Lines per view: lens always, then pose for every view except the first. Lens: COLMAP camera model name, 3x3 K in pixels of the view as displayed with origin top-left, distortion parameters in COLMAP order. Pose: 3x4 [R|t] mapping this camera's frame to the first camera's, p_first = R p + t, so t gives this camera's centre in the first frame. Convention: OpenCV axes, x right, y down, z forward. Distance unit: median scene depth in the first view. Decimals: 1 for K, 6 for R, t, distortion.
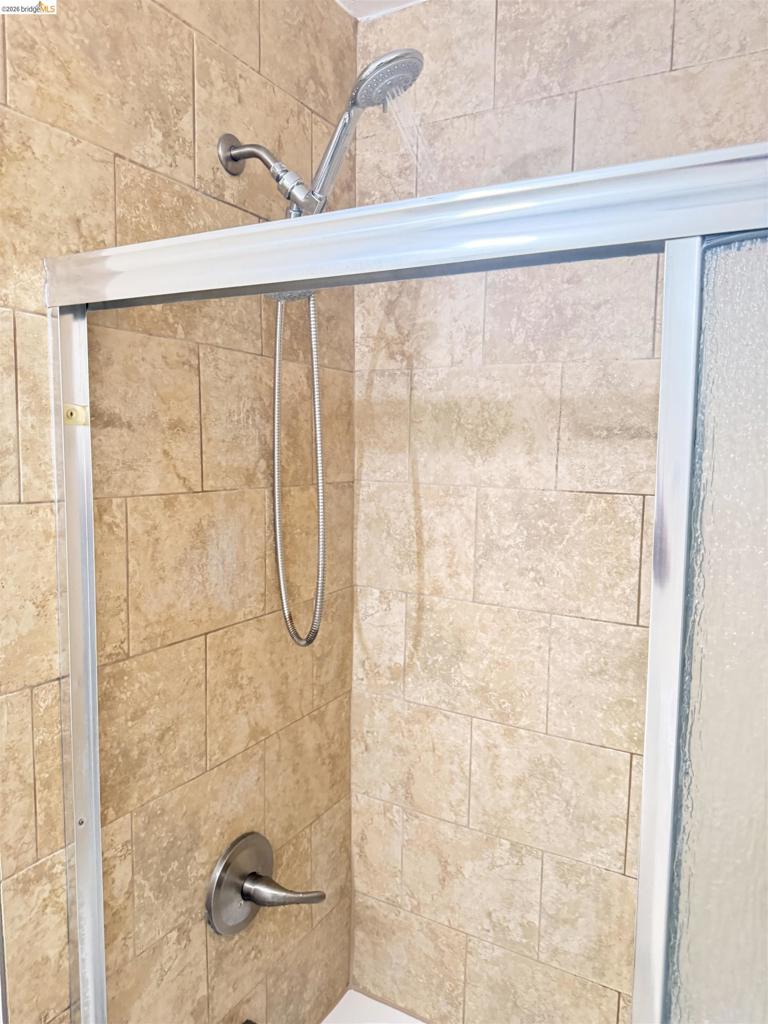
lens RADIAL K [[723.4, 0, 384.1], [0, 723.4, 508.2], [0, 0, 1]] dist [-0.006322, -0.005821]
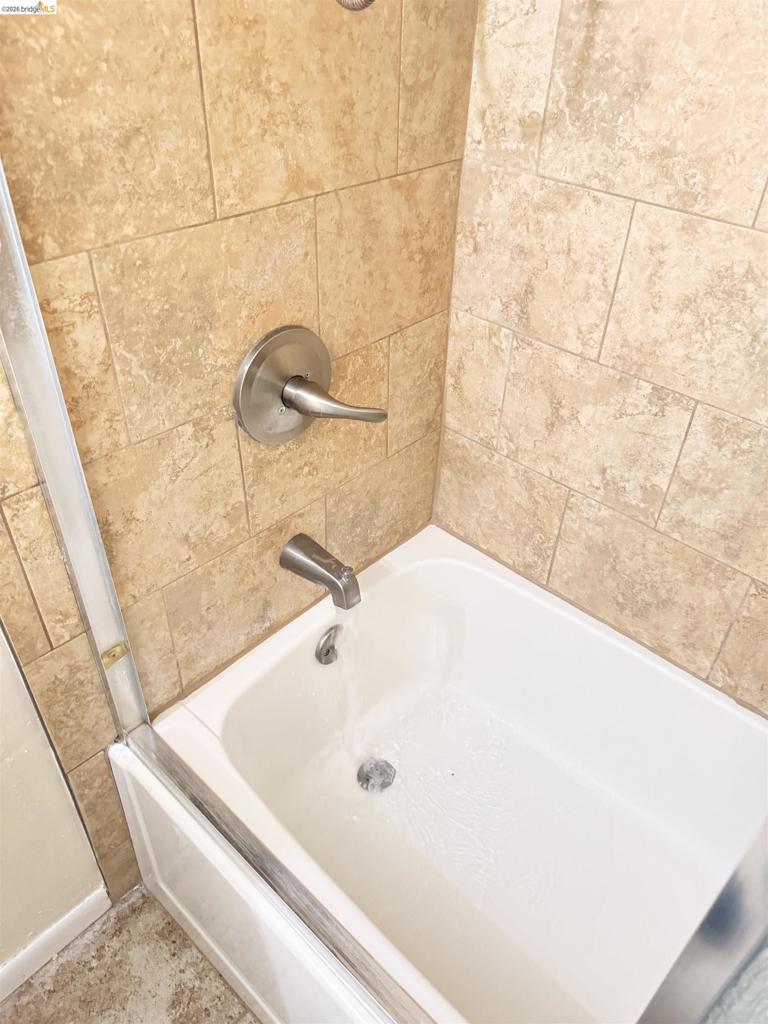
lens RADIAL K [[723.4, 0, 384.1], [0, 723.4, 508.2], [0, 0, 1]] dist [-0.006322, -0.005821]
pose [[0.974021, 0.149426, -0.170162, 0.054787], [-0.035168, 0.842097, 0.538178, 0.187062], [0.223711, -0.518212, 0.825475, 0.282220]]
